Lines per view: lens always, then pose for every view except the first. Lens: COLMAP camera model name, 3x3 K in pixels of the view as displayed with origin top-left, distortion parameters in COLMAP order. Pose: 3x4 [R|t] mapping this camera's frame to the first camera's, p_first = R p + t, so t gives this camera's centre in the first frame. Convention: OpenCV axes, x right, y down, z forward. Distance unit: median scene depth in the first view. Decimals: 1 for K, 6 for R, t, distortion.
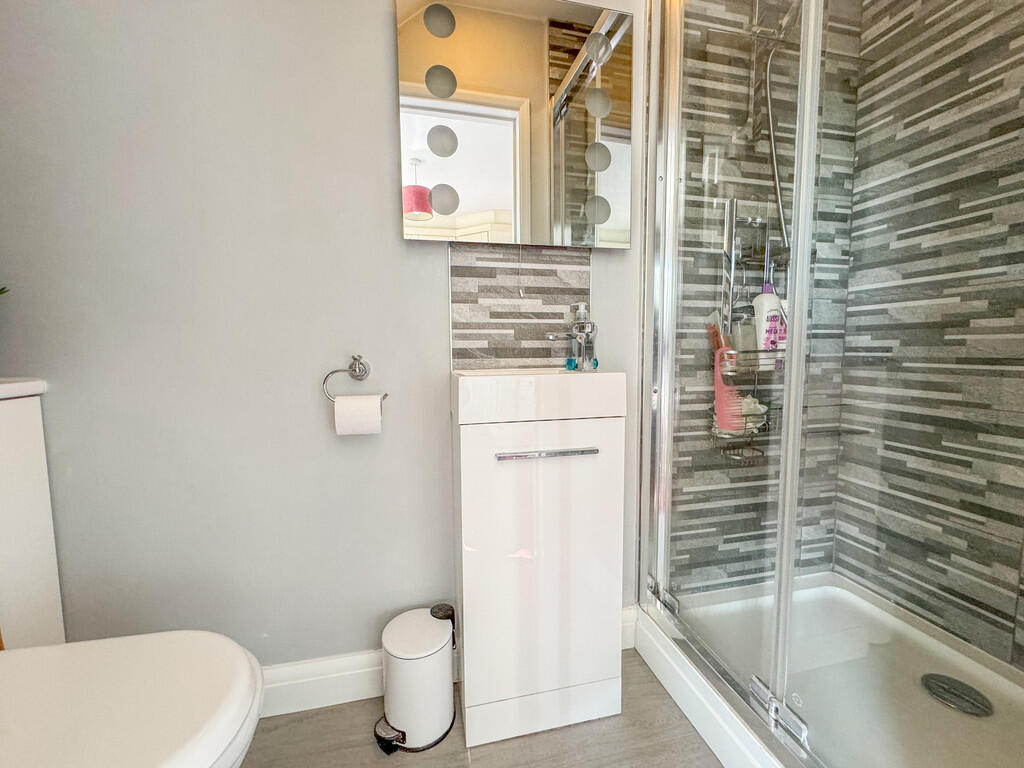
lens RADIAL K [[413.5, 0, 511.5], [0, 413.5, 383.5], [0, 0, 1]] dist [-0.003004, 0.000330]
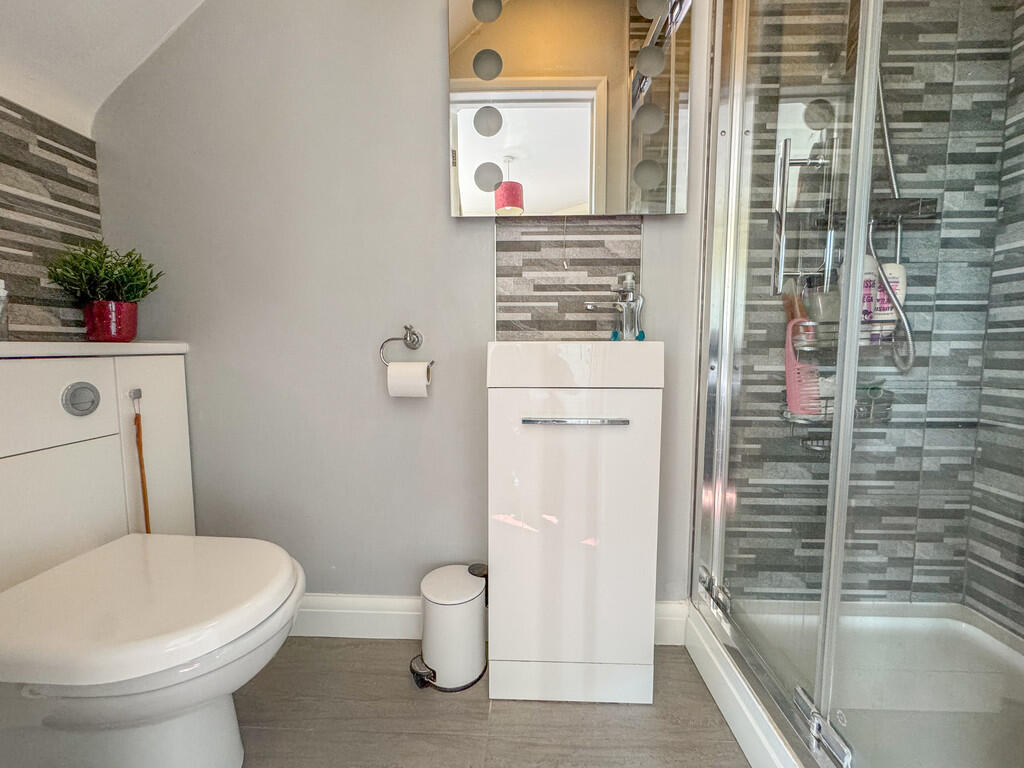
lens RADIAL K [[413.5, 0, 512.4], [0, 413.5, 384.0], [0, 0, 1]] dist [-0.003004, 0.000330]
pose [[0.965513, 0.030924, -0.258513, 0.159855], [-0.030894, 0.999514, 0.004178, 0.065197], [0.258516, 0.003953, 0.965999, 0.001188]]
